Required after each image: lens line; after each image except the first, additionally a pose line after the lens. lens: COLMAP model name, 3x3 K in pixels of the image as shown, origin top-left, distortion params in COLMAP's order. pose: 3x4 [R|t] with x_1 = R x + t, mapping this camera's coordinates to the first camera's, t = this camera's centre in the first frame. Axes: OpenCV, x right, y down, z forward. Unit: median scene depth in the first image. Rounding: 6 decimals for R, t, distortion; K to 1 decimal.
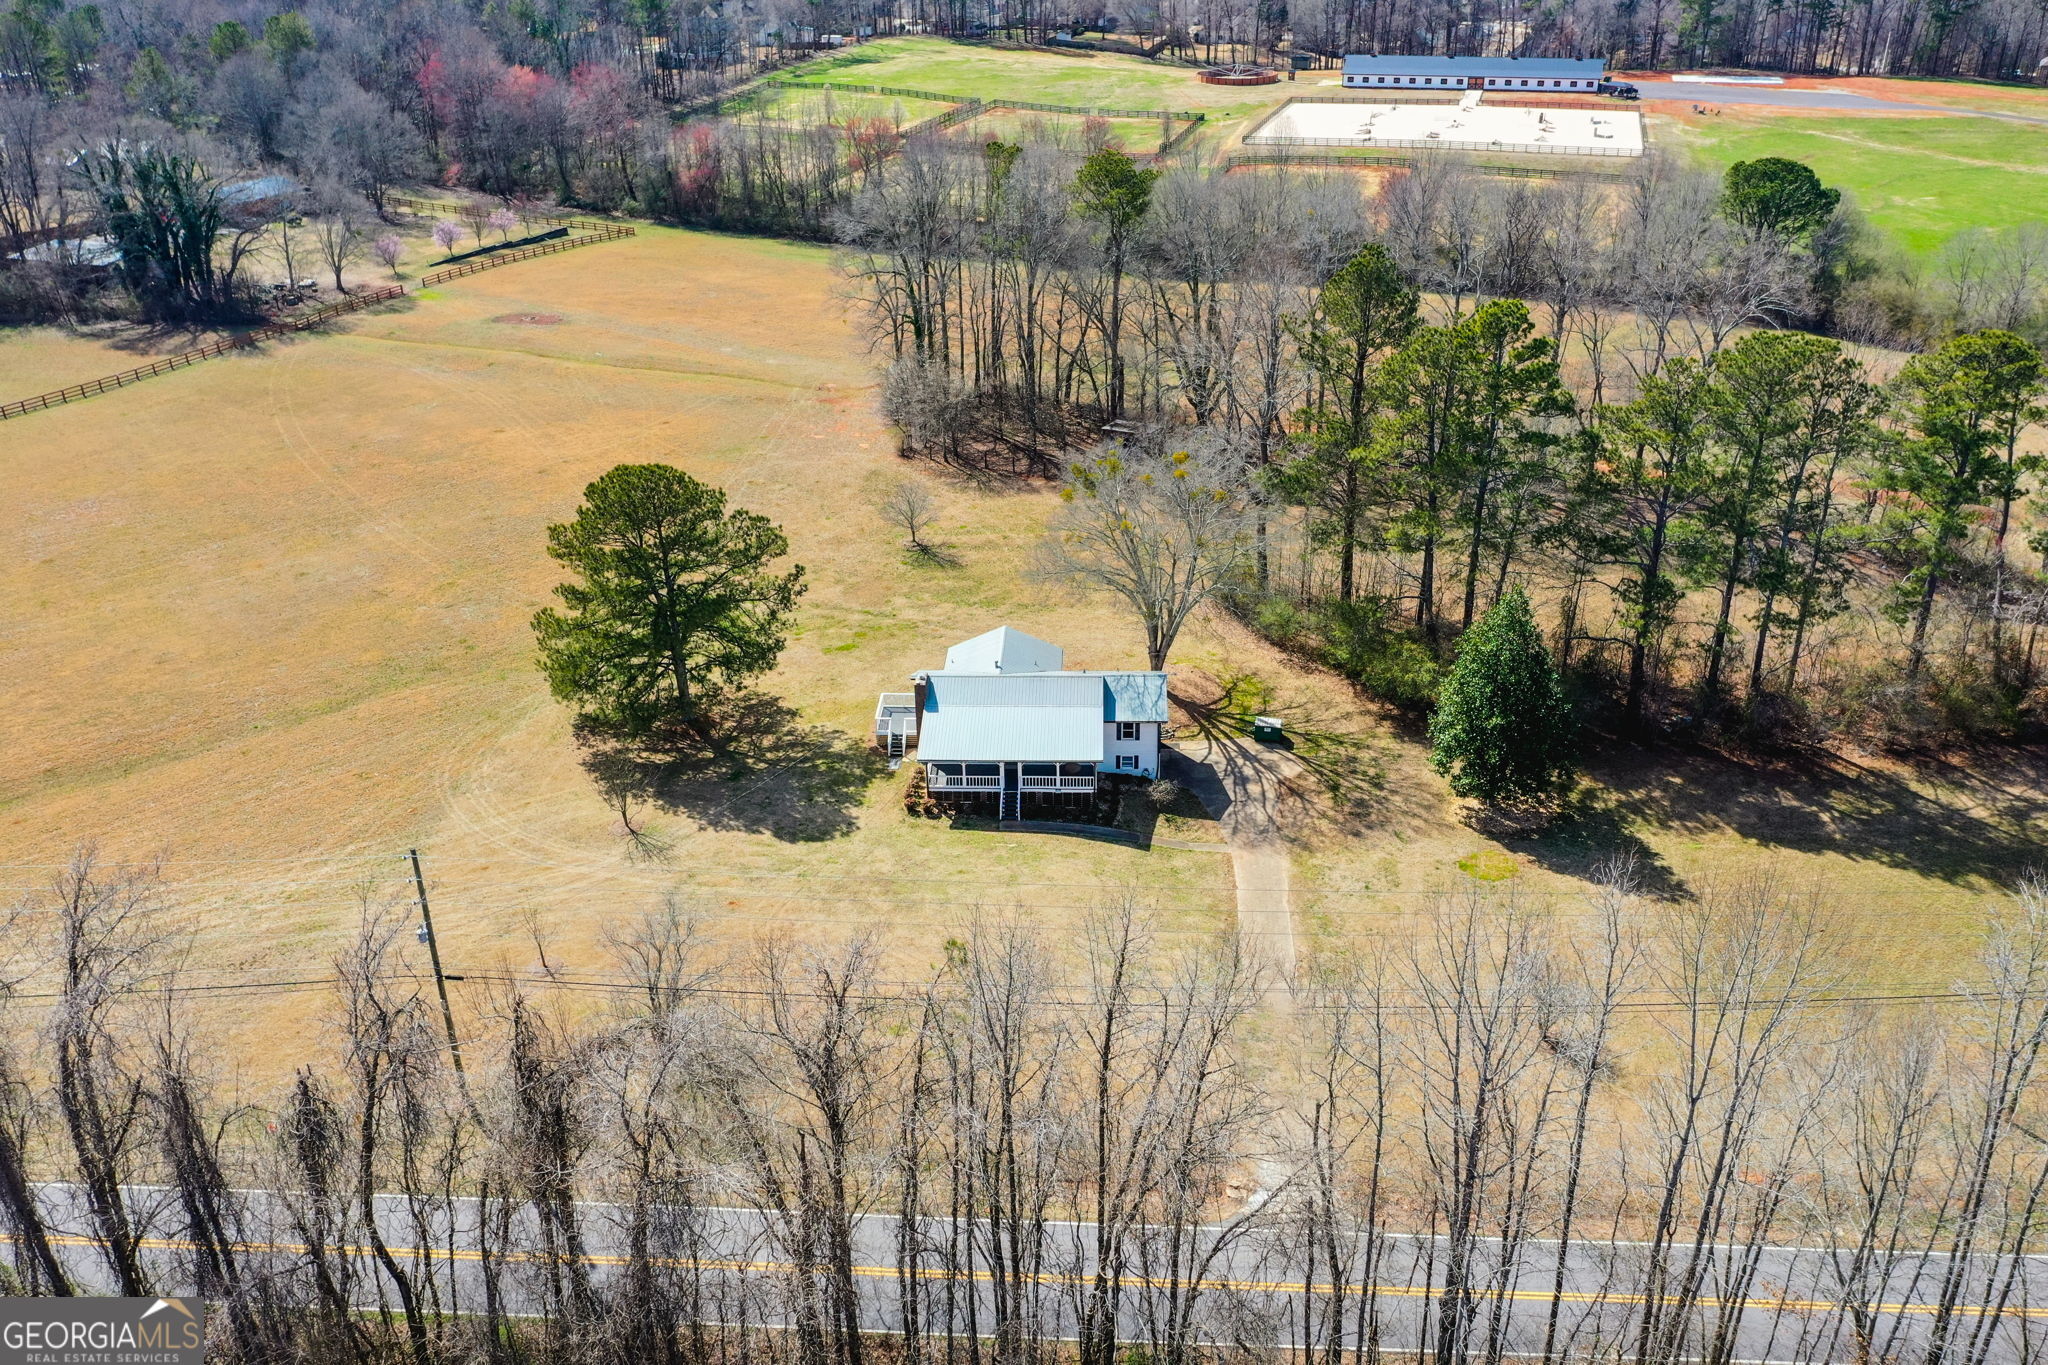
lens RADIAL K [[1609.9, 0, 1024.0], [0, 1609.9, 682.5], [0, 0, 1]] dist [-0.003747, -0.001165]
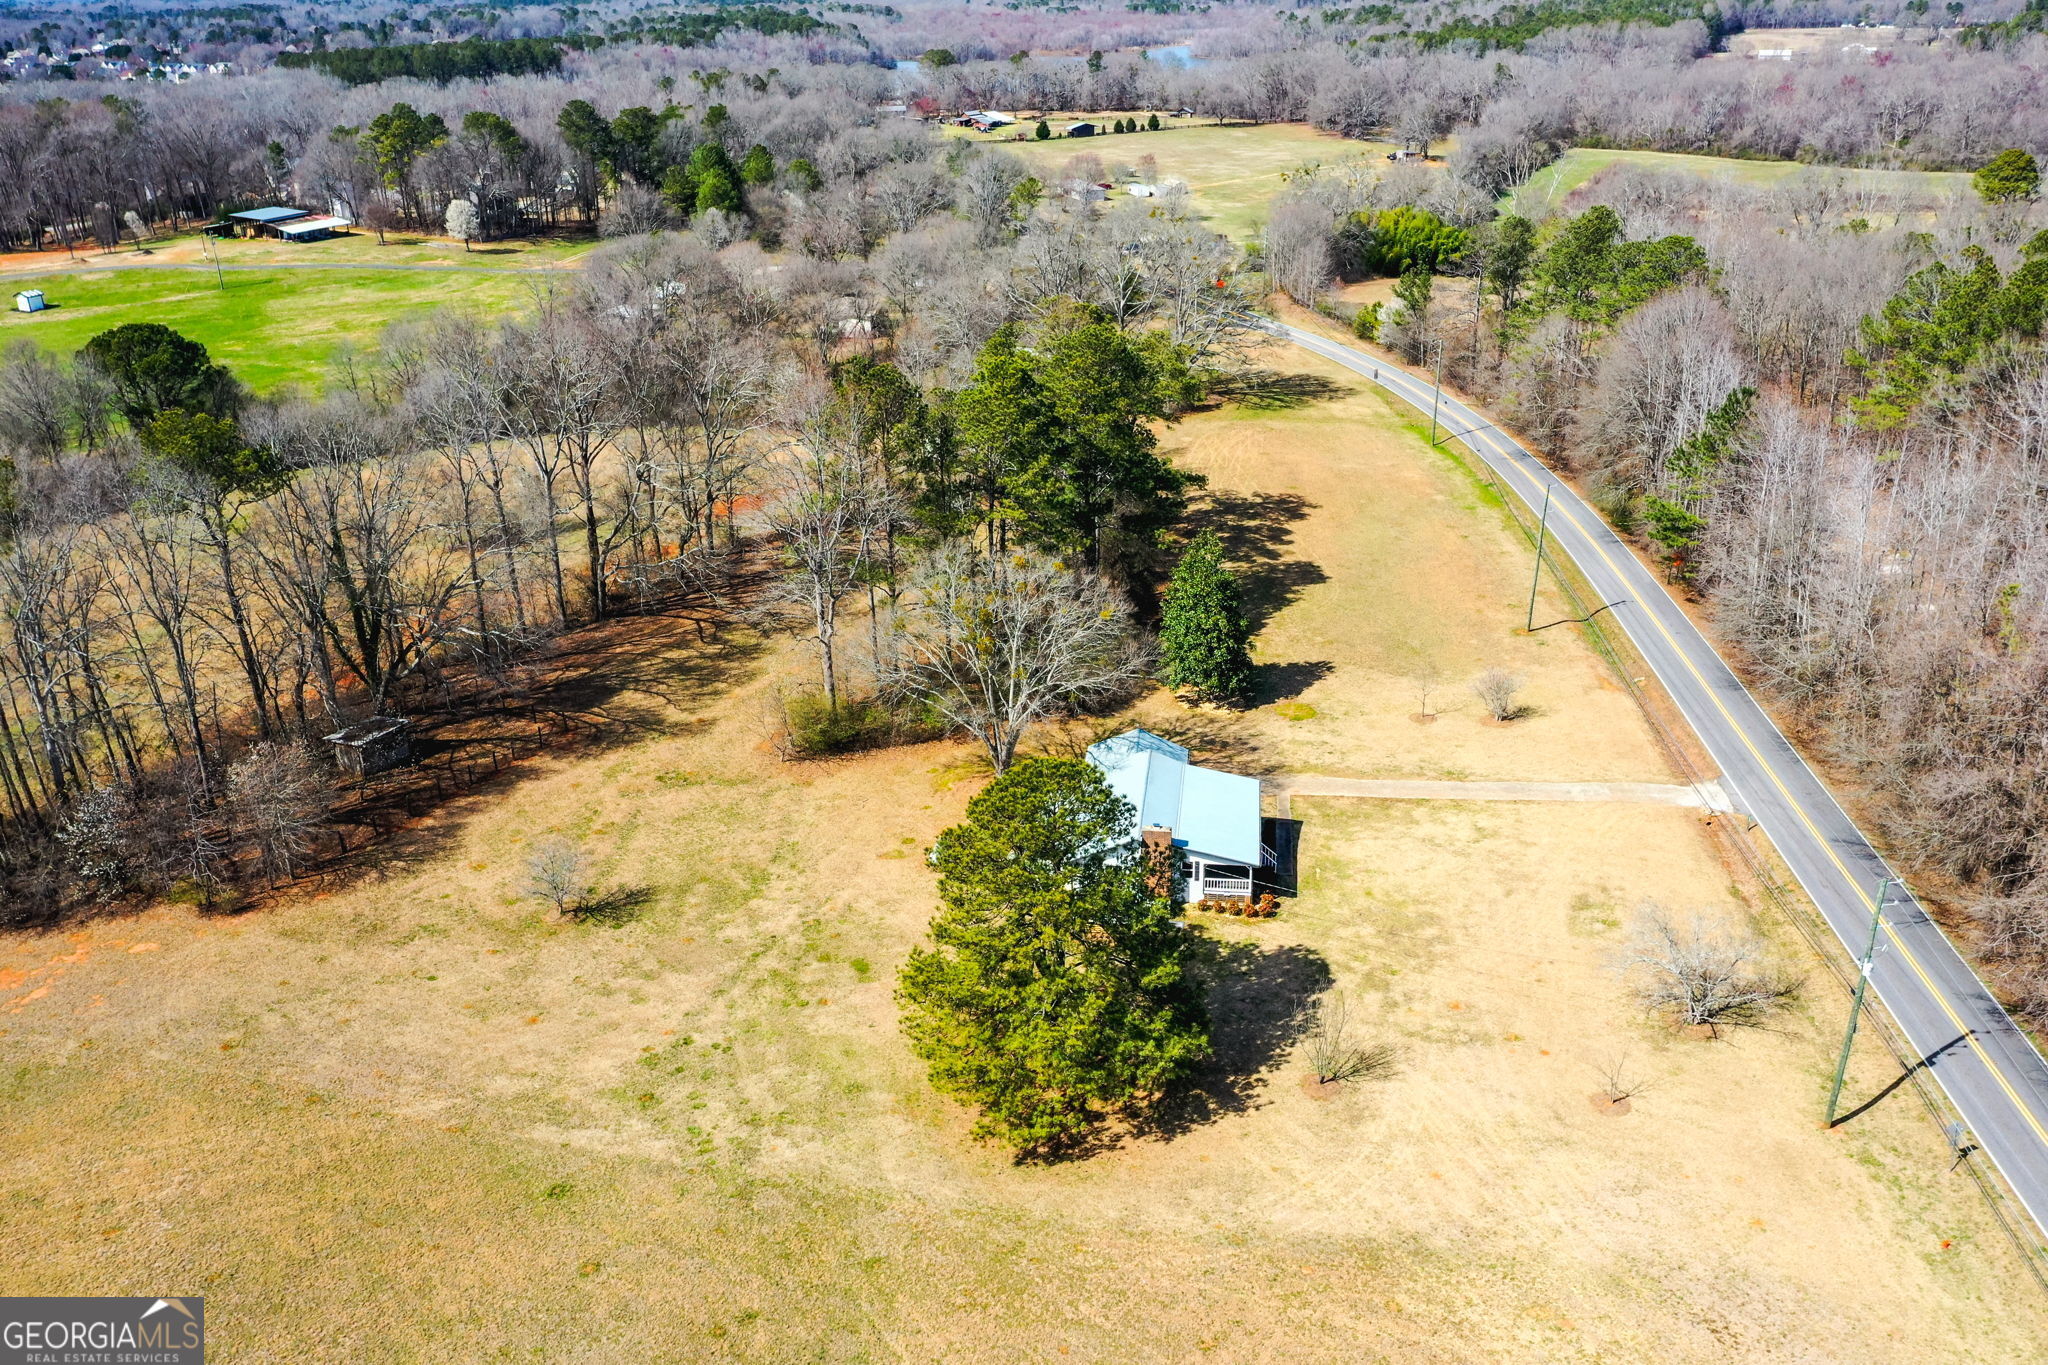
lens RADIAL K [[1609.9, 0, 1024.0], [0, 1609.9, 682.5], [0, 0, 1]] dist [-0.003747, -0.001165]
pose [[0.084014, -0.383973, 0.919514, -0.715562], [0.465969, 0.830807, 0.304356, -0.314275], [-0.880803, 0.402895, 0.248719, 0.619335]]
